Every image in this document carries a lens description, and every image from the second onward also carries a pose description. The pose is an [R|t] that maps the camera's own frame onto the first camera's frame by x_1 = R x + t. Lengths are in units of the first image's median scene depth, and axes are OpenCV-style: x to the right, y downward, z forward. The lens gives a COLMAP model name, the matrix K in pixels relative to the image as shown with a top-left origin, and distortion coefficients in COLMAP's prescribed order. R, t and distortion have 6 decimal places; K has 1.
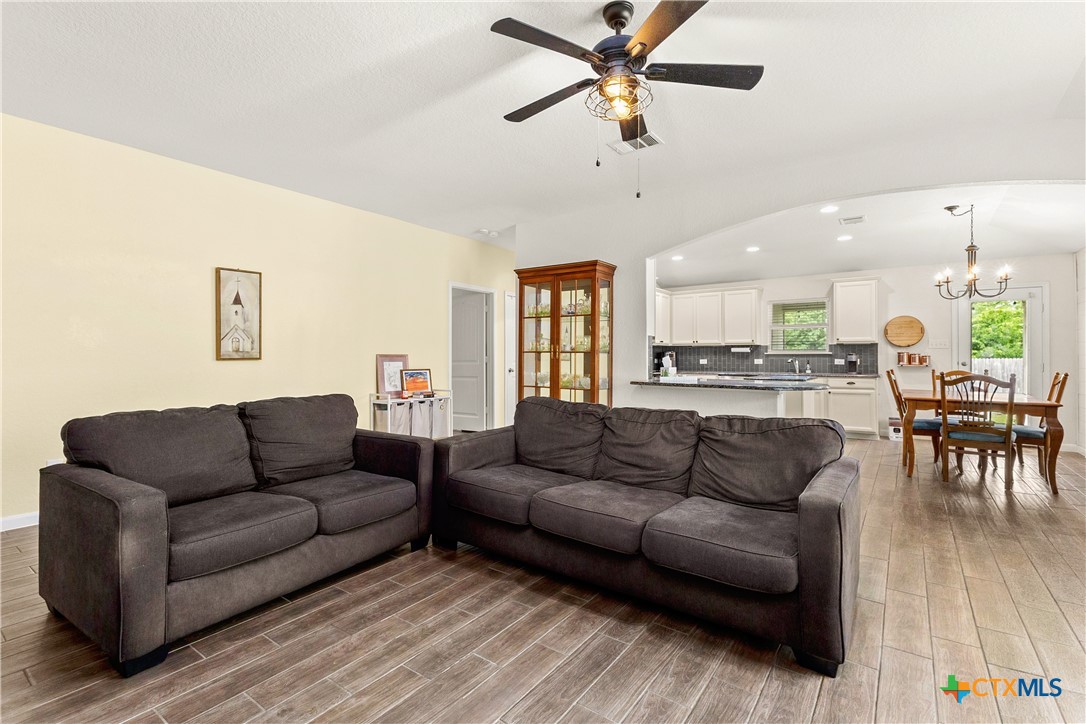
lens RADIAL K [[496.0, 0, 543.6], [0, 496.0, 357.0], [0, 0, 1]] dist [0.012664, -0.000319]
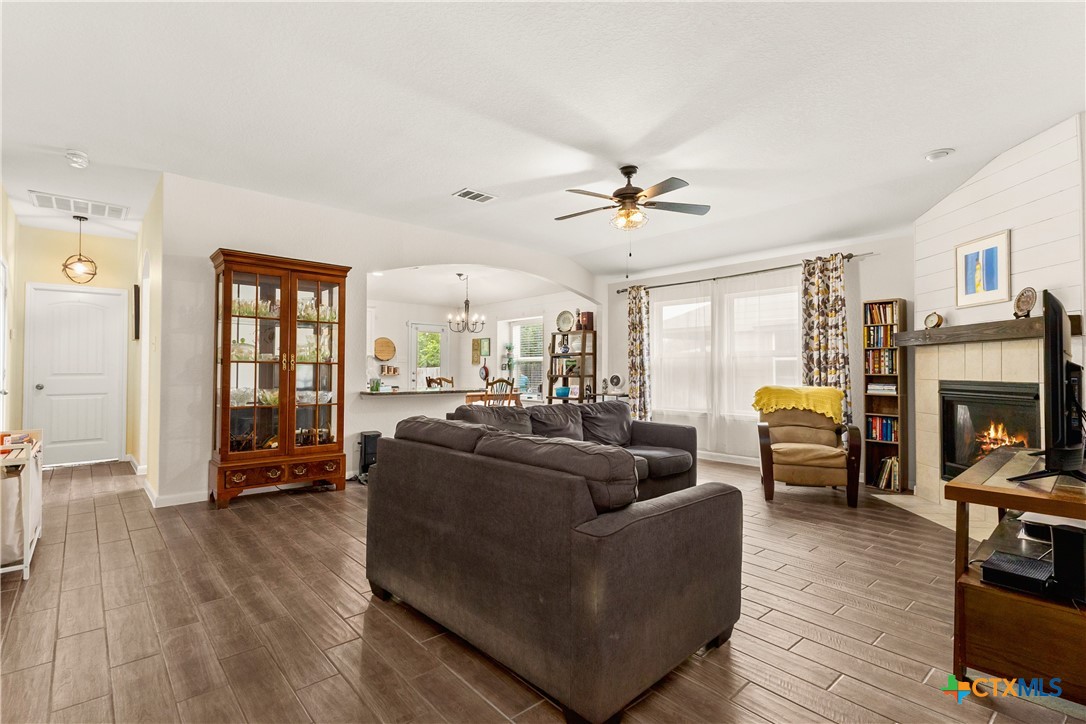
lens RADIAL K [[510.0, 0, 542.6], [0, 510.0, 349.4], [0, 0, 1]] dist [0.014872, -0.000616]
pose [[0.214206, 0.036043, 0.976123, -0.509119], [-0.001267, 0.999328, -0.036622, -0.001075], [-0.976788, 0.006607, 0.214108, 0.287291]]
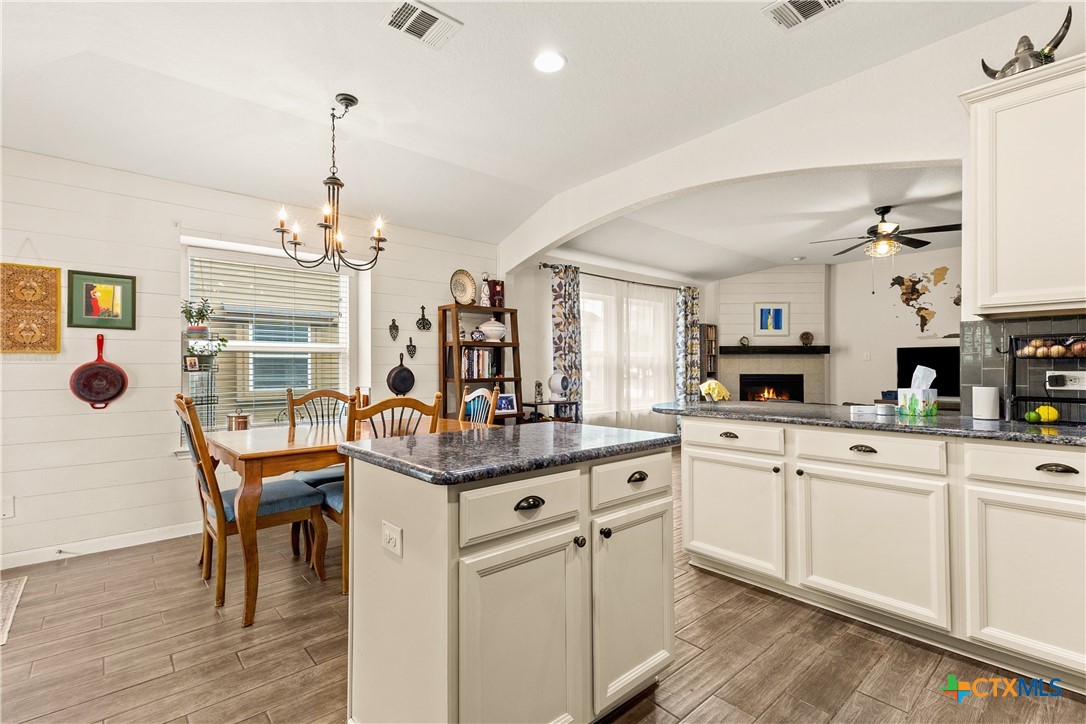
lens RADIAL K [[496.0, 0, 543.6], [0, 496.0, 357.0], [0, 0, 1]] dist [0.012664, -0.000319]
pose [[-0.974536, 0.001440, 0.224226, 0.345972], [-0.003037, 0.999803, -0.019619, -0.001706], [-0.224210, -0.019800, -0.974340, 1.075254]]
